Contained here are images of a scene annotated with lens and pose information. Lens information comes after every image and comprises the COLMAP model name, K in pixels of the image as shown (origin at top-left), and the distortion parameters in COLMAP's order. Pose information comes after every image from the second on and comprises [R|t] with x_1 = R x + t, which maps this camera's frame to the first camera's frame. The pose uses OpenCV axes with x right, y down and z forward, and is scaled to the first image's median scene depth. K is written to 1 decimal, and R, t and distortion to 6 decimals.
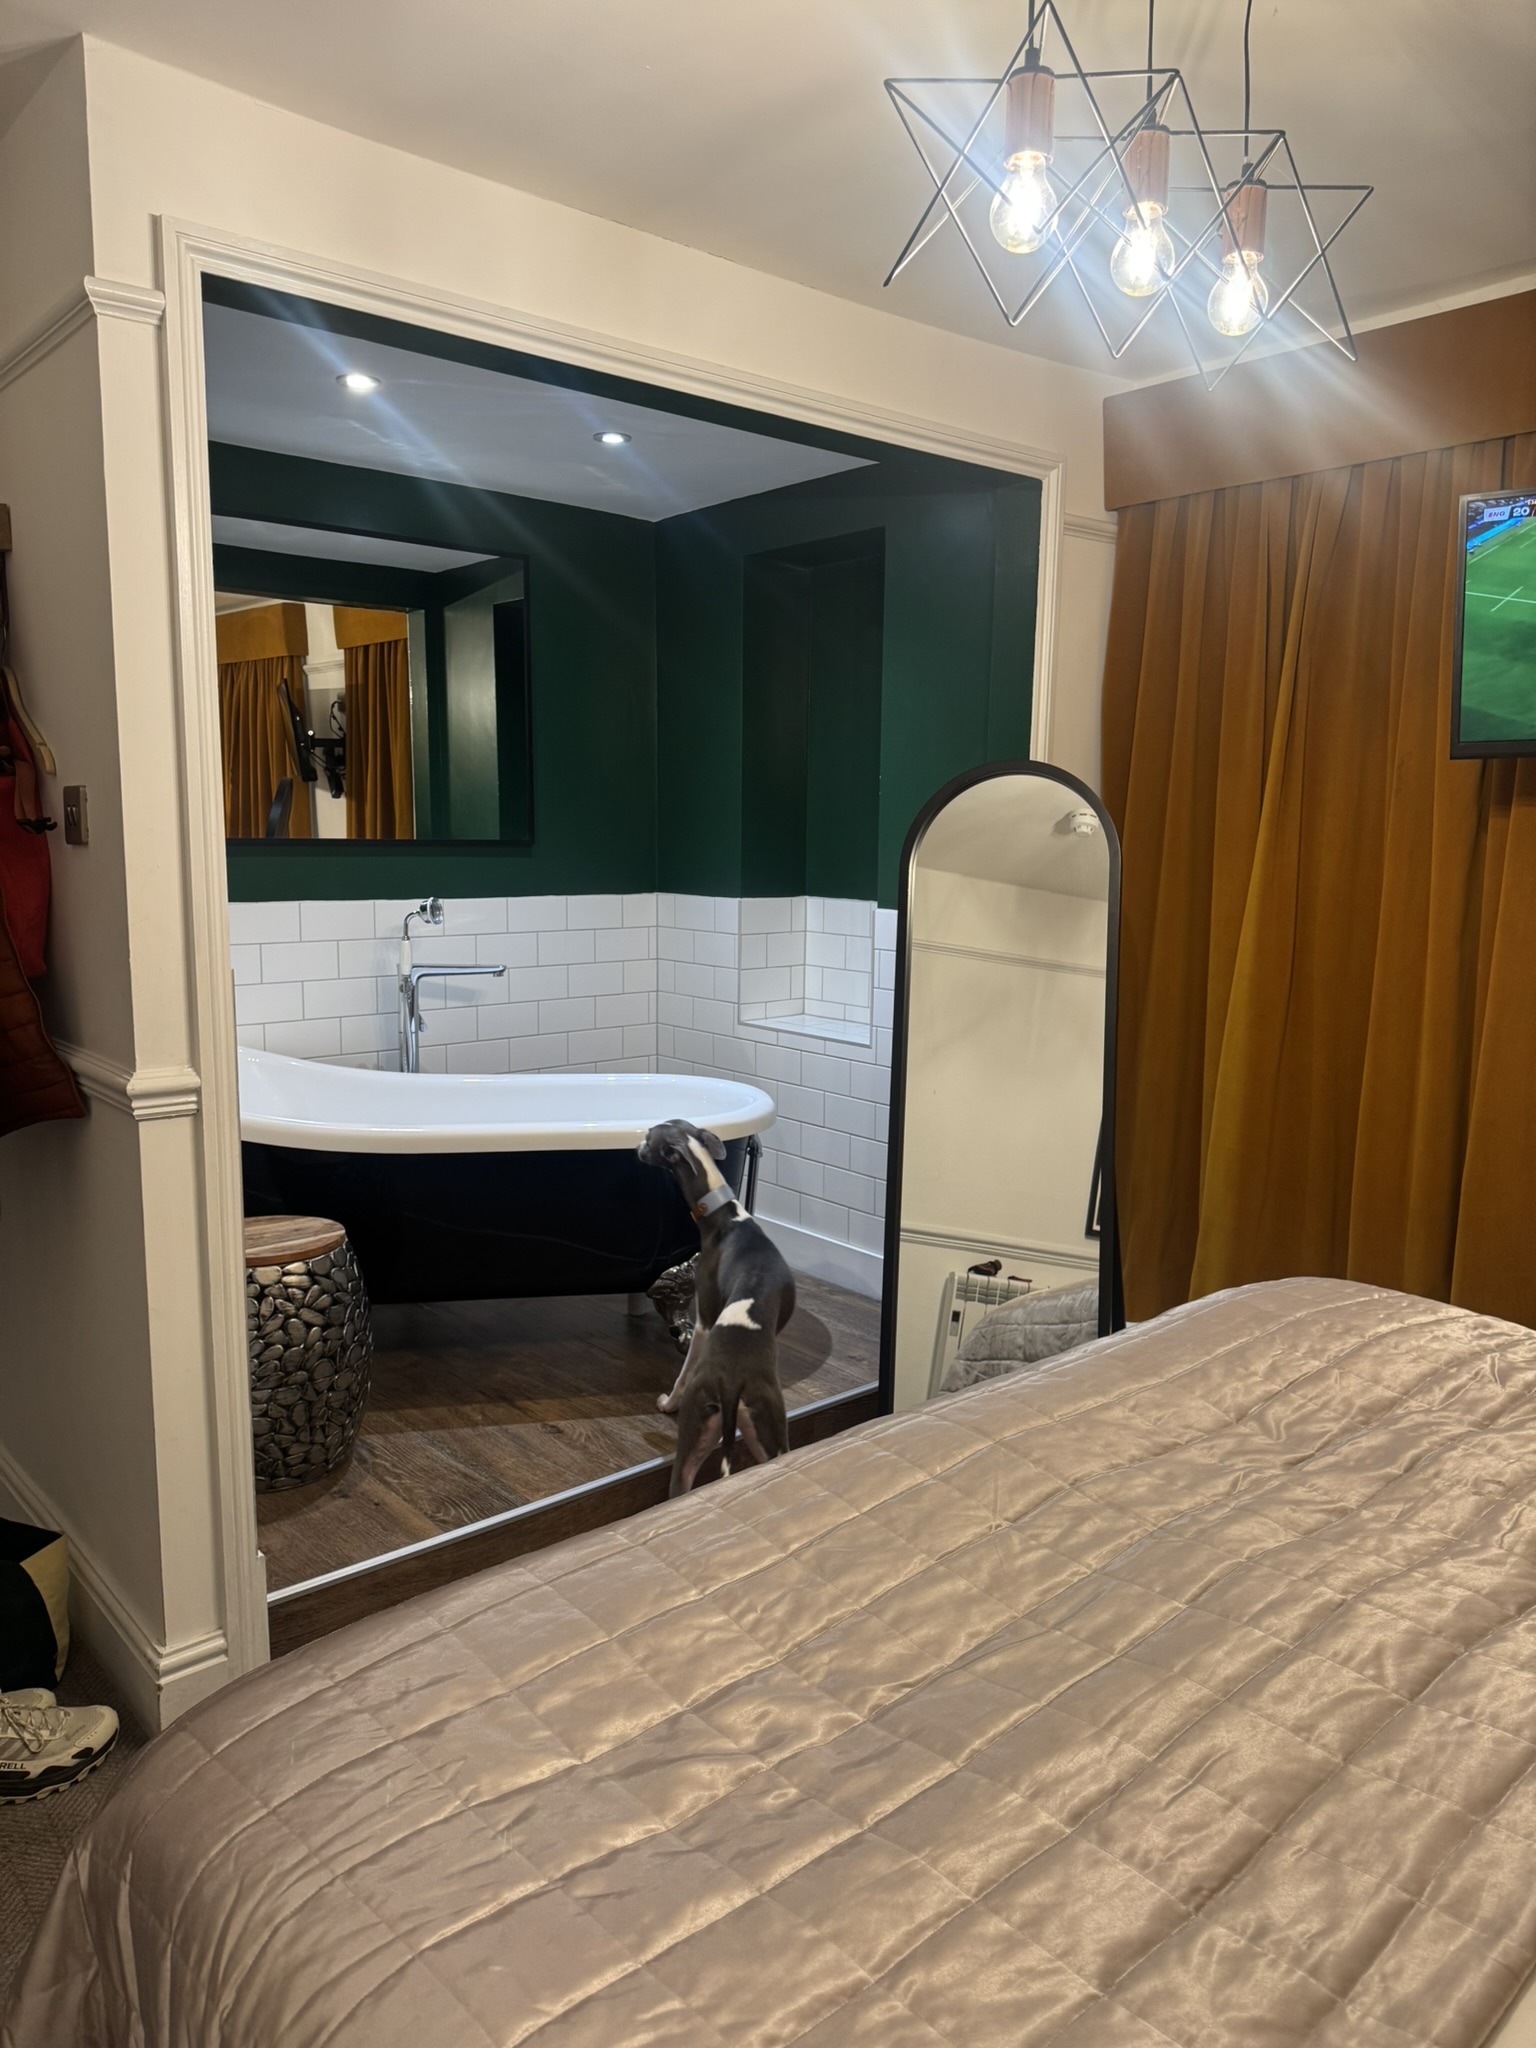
lens RADIAL K [[1446.9, 0, 769.8], [0, 1446.9, 1024.7], [0, 0, 1]] dist [0.004571, 0.001524]
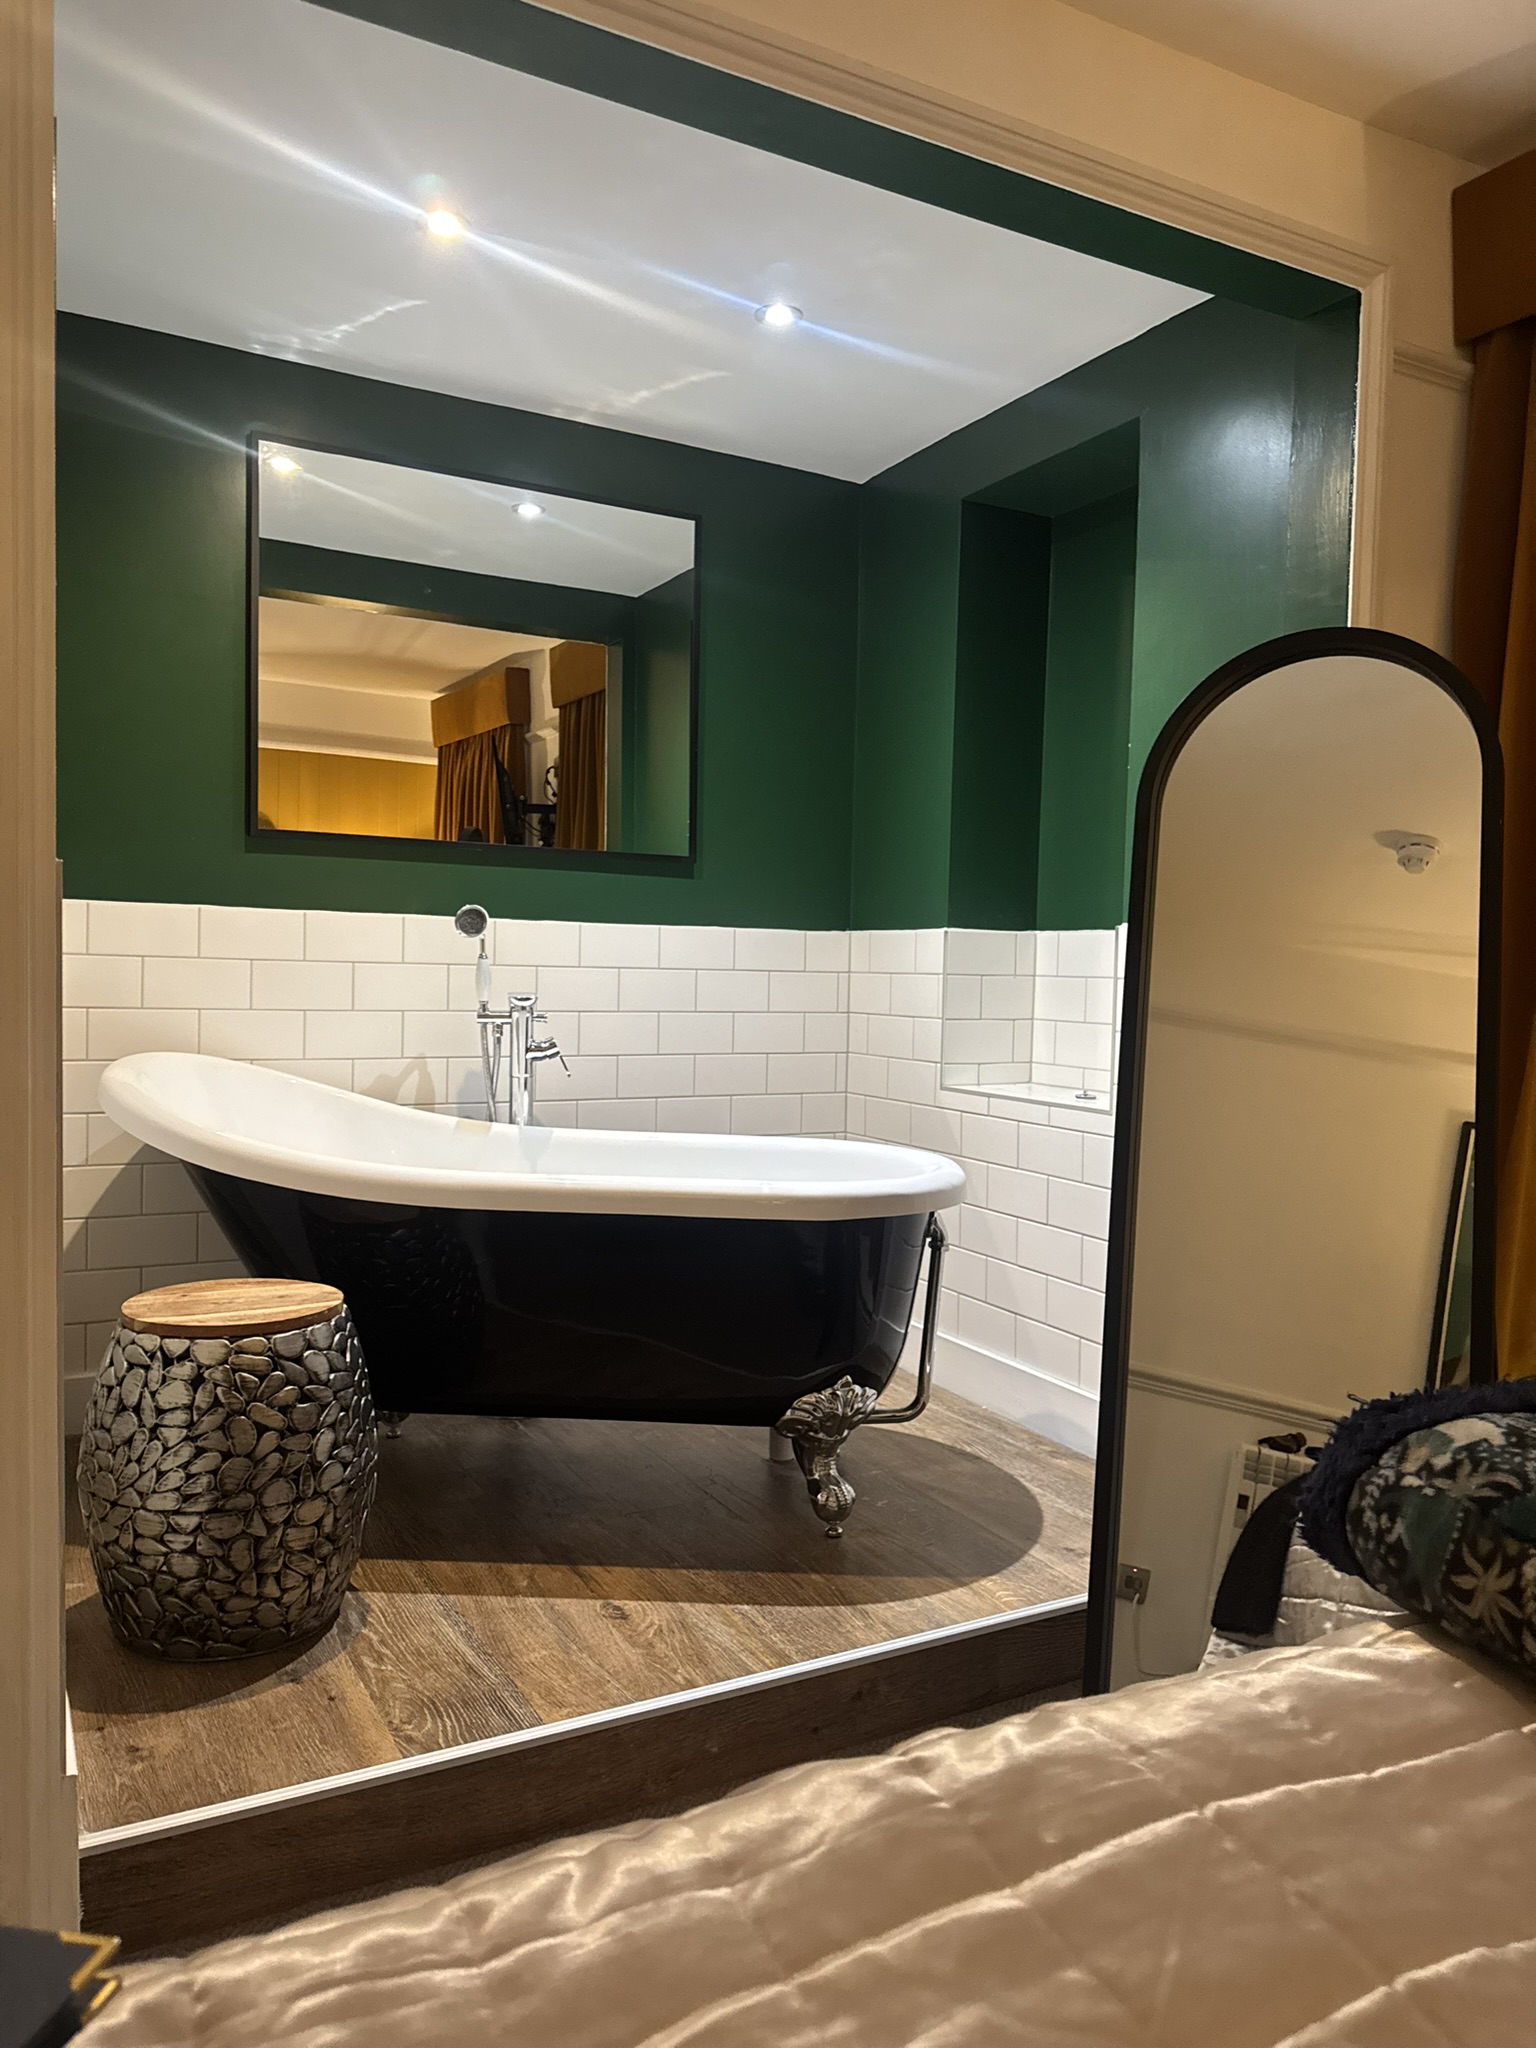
lens RADIAL K [[1446.9, 0, 723.8], [0, 1446.9, 1011.1], [0, 0, 1]] dist [0.004571, 0.001524]
pose [[0.972058, 0.015783, -0.234209, 0.063248], [-0.041587, 0.993533, -0.105651, 0.061363], [0.231027, 0.112439, 0.966428, 0.299862]]
